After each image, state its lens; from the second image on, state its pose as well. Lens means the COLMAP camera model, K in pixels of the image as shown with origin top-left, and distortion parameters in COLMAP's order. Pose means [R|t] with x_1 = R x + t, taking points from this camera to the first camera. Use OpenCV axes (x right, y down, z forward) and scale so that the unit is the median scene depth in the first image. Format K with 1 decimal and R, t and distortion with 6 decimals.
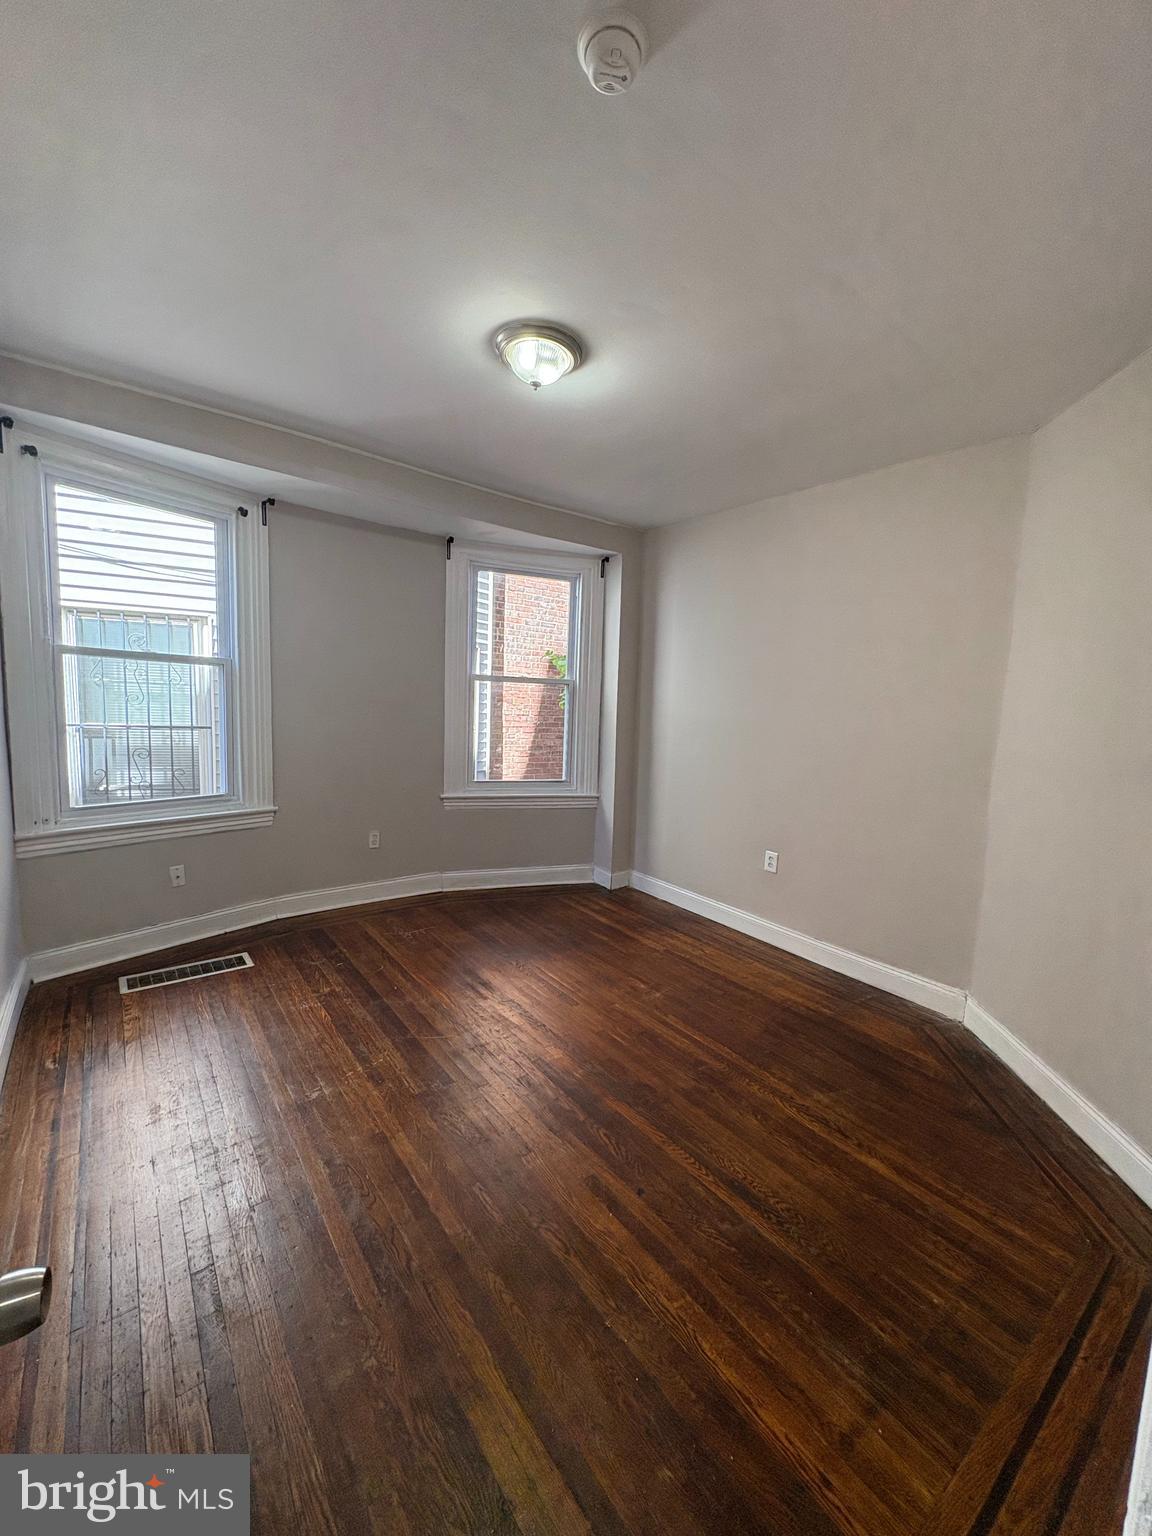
lens RADIAL K [[611.4, 0, 576.0], [0, 611.4, 768.0], [0, 0, 1]] dist [0.000821, 0.000417]
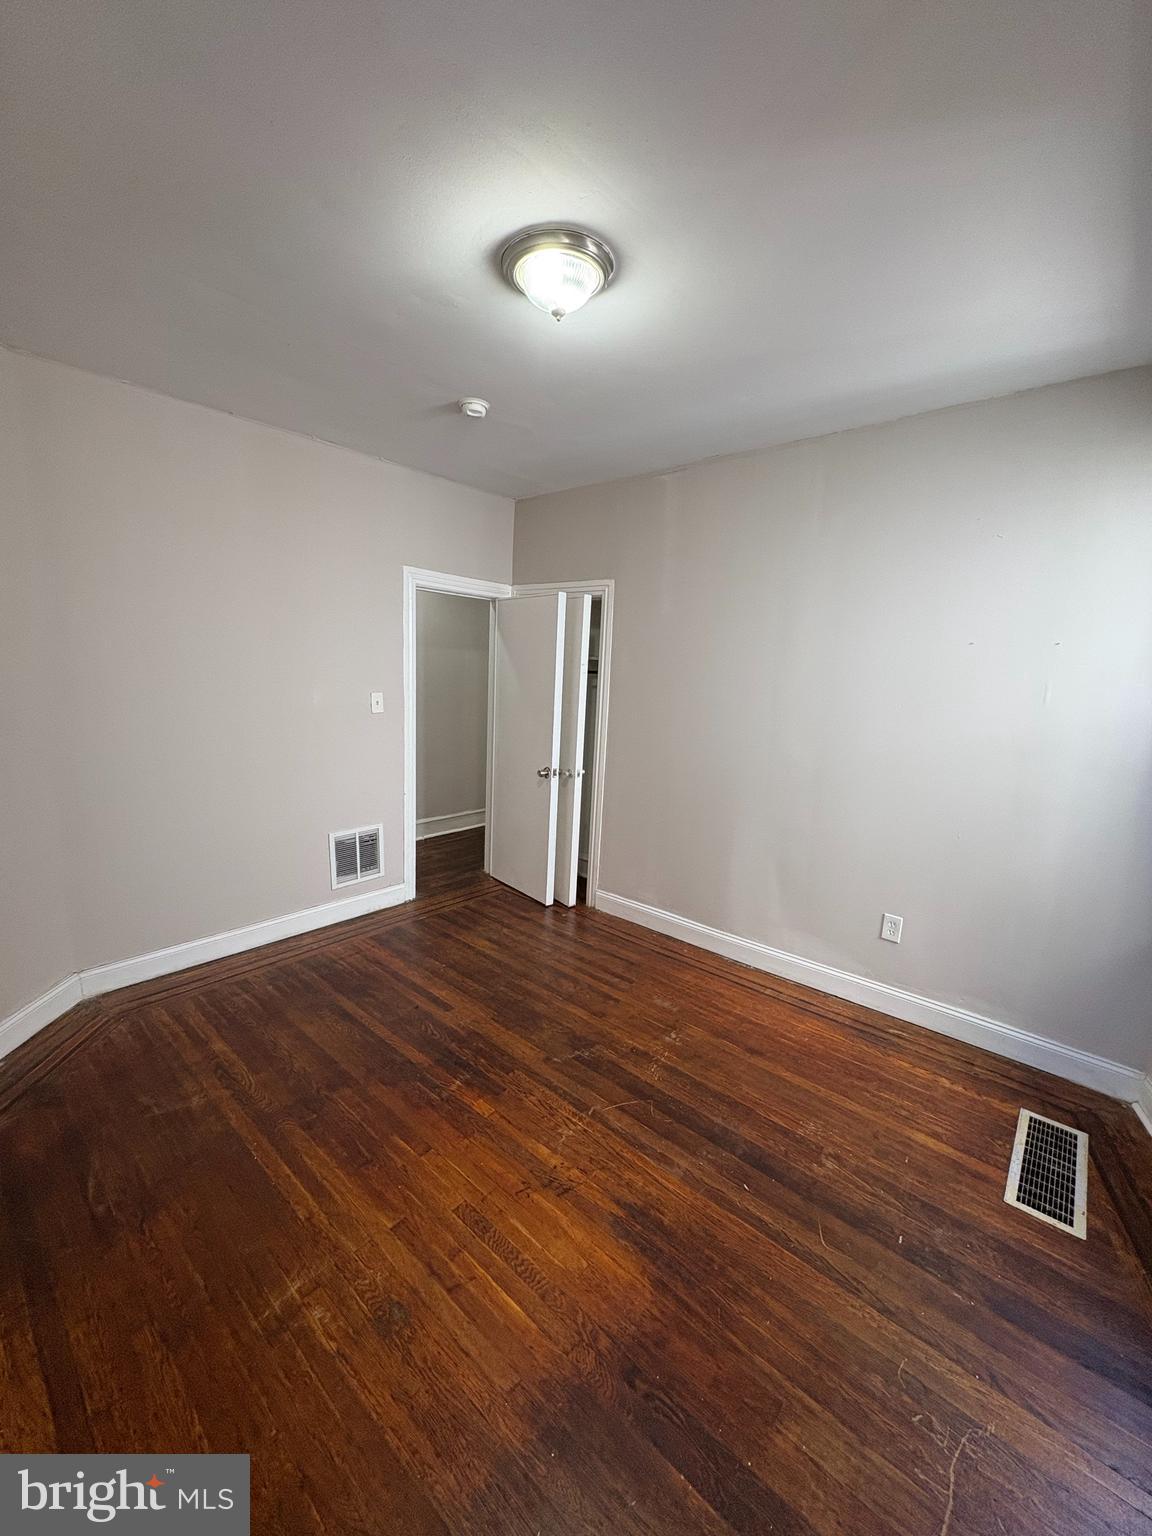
lens RADIAL K [[611.4, 0, 576.0], [0, 611.4, 768.0], [0, 0, 1]] dist [0.000821, 0.000417]
pose [[-0.978254, -0.052718, -0.200598, 0.037651], [-0.104314, 0.960992, 0.256151, -0.247437], [0.179269, 0.271506, -0.945593, 1.730853]]
